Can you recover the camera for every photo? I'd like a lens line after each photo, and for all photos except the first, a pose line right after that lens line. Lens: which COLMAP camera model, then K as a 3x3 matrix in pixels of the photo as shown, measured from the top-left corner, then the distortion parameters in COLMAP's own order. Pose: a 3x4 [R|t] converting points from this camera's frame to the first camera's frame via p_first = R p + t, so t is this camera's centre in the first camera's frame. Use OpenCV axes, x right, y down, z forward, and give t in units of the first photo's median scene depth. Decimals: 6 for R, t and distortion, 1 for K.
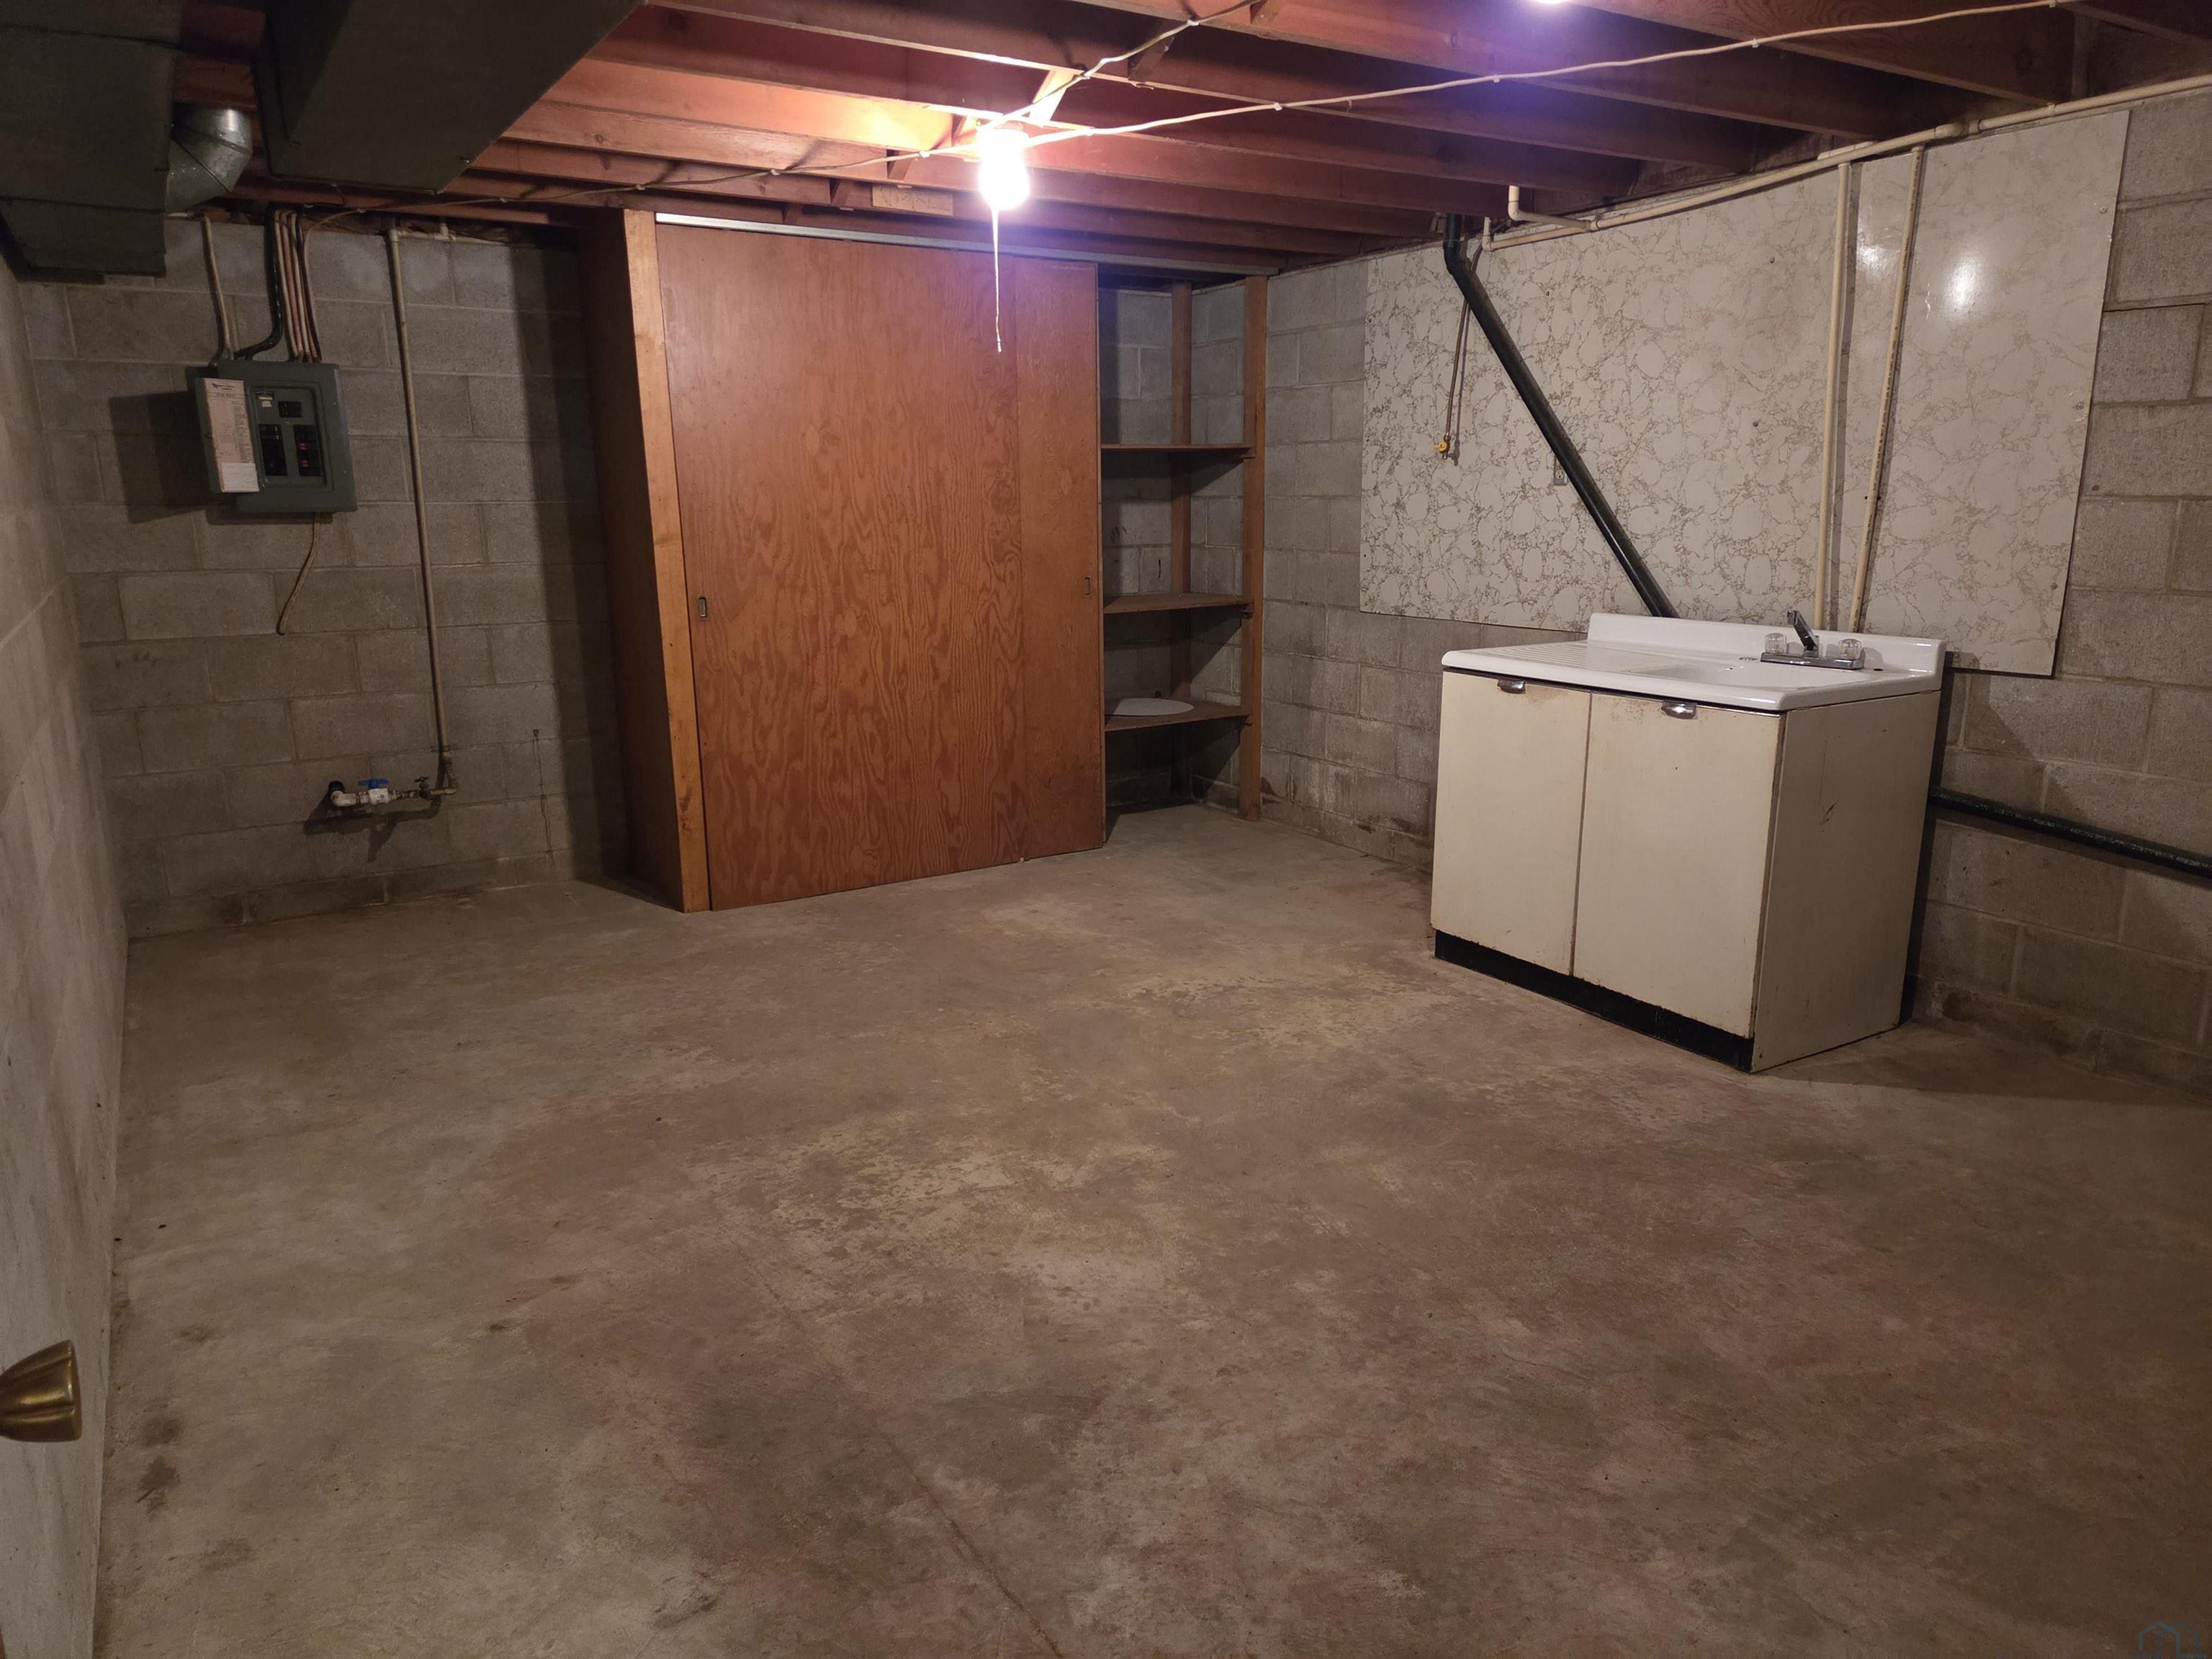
lens RADIAL K [[1486.2, 0, 1105.4], [0, 1486.2, 835.9], [0, 0, 1]] dist [-0.004316, -0.009557]
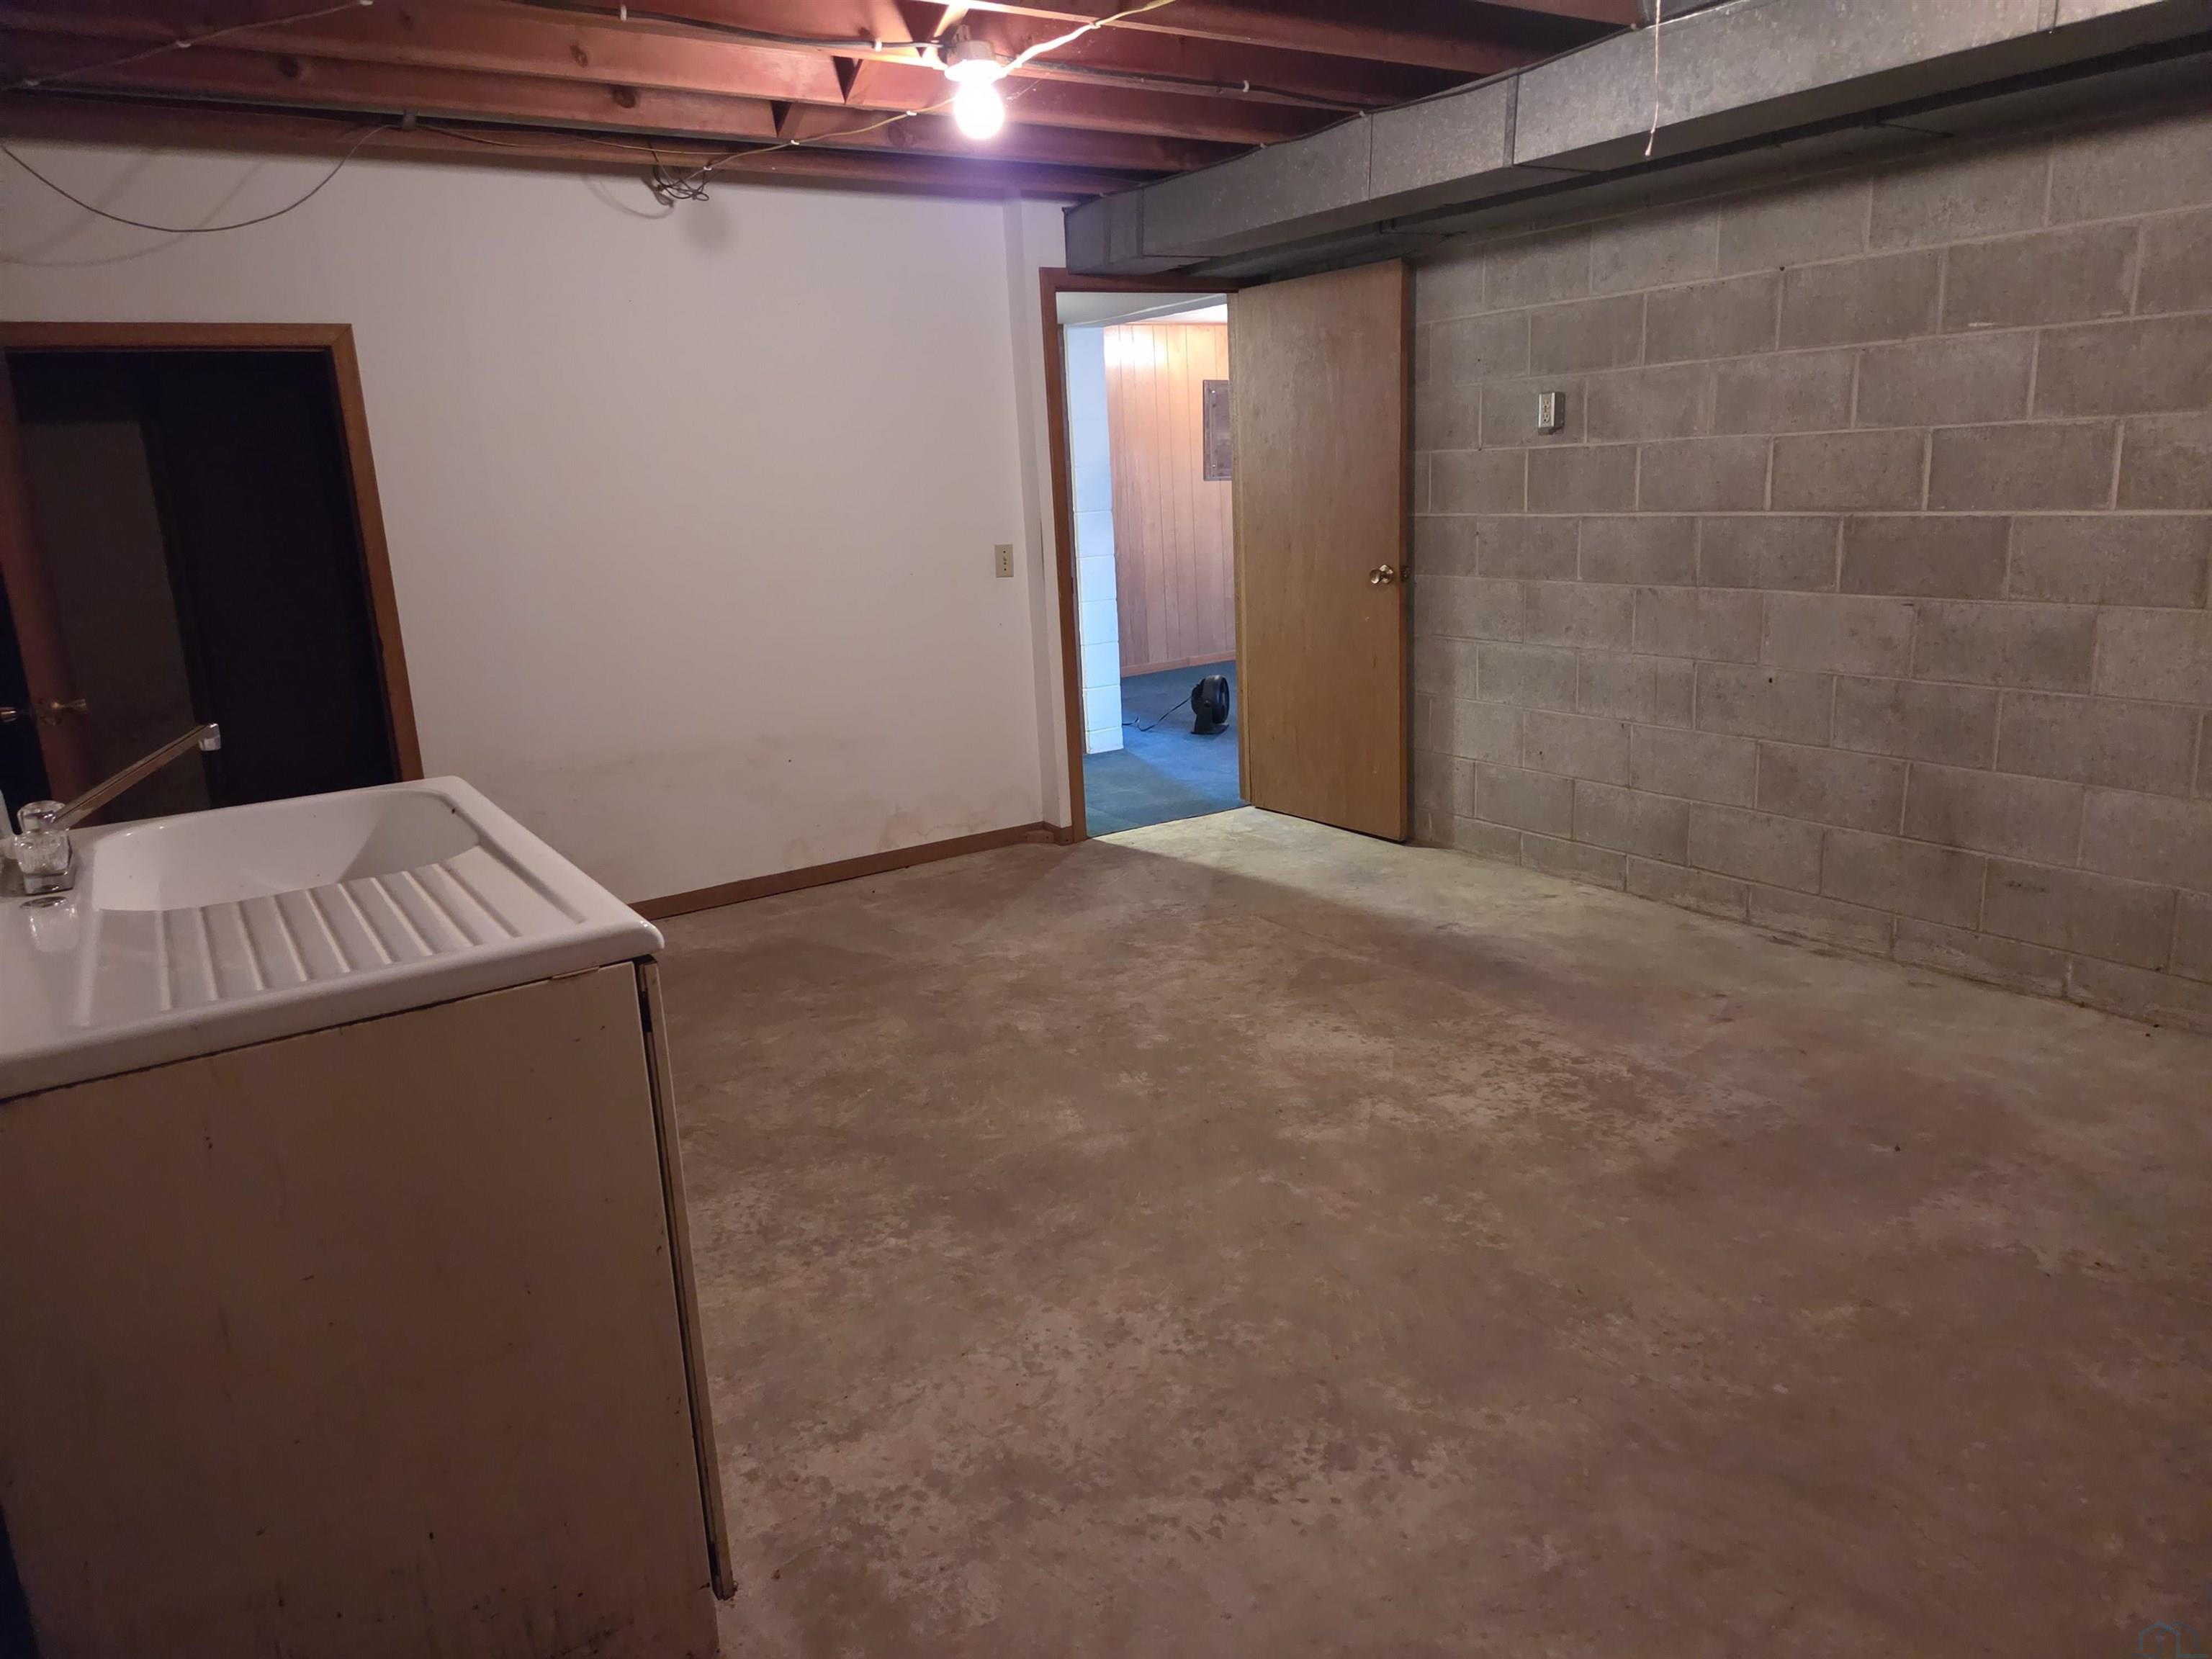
lens RADIAL K [[1486.2, 0, 1106.2], [0, 1486.2, 834.2], [0, 0, 1]] dist [-0.004316, -0.009557]
pose [[-0.997558, 0.068627, -0.012949, 0.167497], [0.055302, 0.889466, 0.453643, -0.427692], [0.042650, 0.451819, -0.891090, 1.876655]]
